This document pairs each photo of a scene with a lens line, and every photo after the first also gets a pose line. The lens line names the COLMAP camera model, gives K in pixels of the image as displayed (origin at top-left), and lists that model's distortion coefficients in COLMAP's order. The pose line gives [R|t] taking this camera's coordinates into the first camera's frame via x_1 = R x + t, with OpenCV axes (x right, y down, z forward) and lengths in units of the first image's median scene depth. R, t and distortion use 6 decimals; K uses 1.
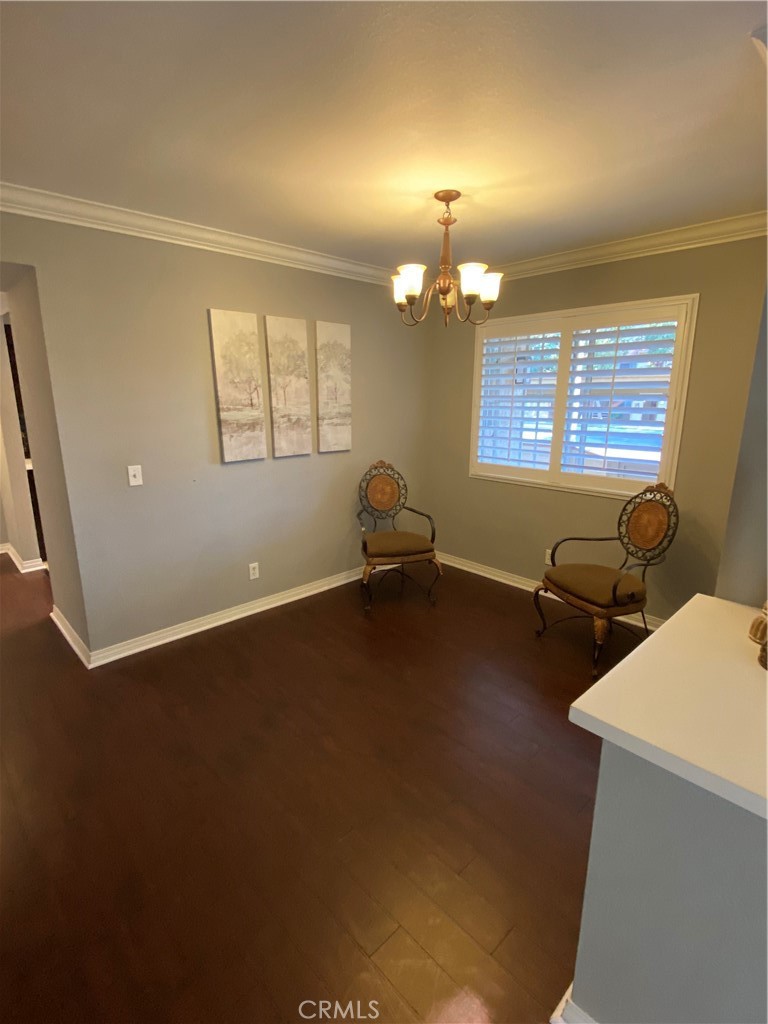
lens RADIAL K [[500.2, 0, 381.2], [0, 500.2, 514.6], [0, 0, 1]] dist [0.001512, -0.004381]
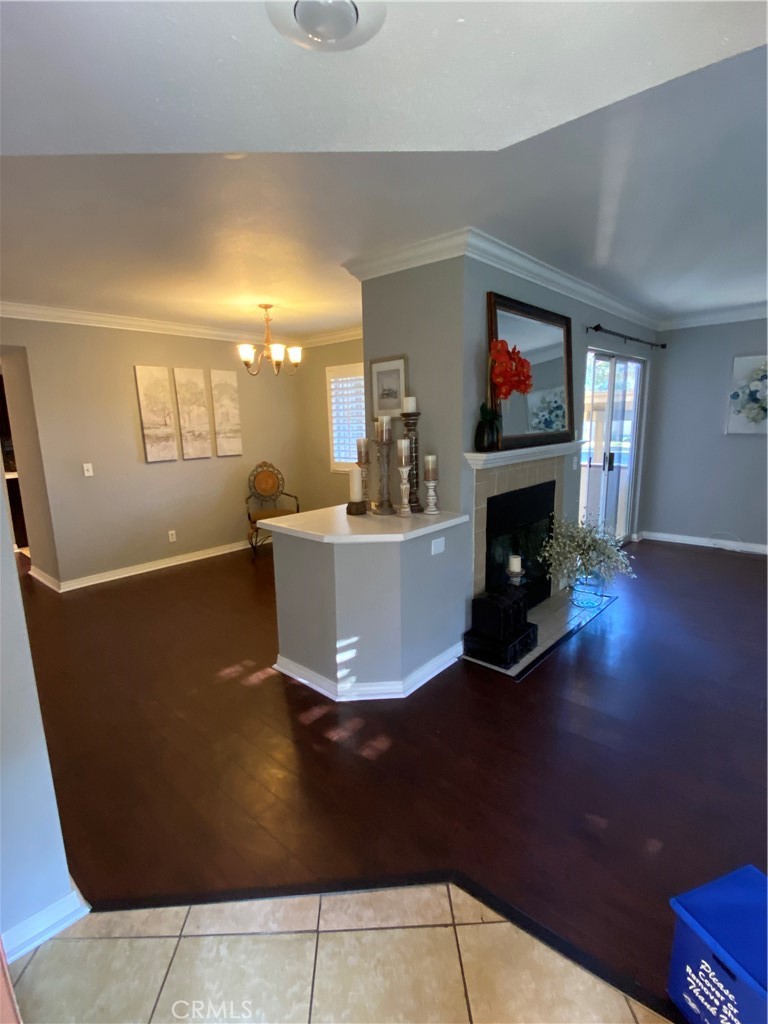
lens RADIAL K [[500.2, 0, 383.8], [0, 500.2, 511.6], [0, 0, 1]] dist [0.001512, -0.004381]
pose [[0.995815, -0.041779, 0.081285, 0.249407], [0.046090, 0.997589, -0.051892, 0.144638], [-0.078921, 0.055422, 0.995339, -0.523510]]
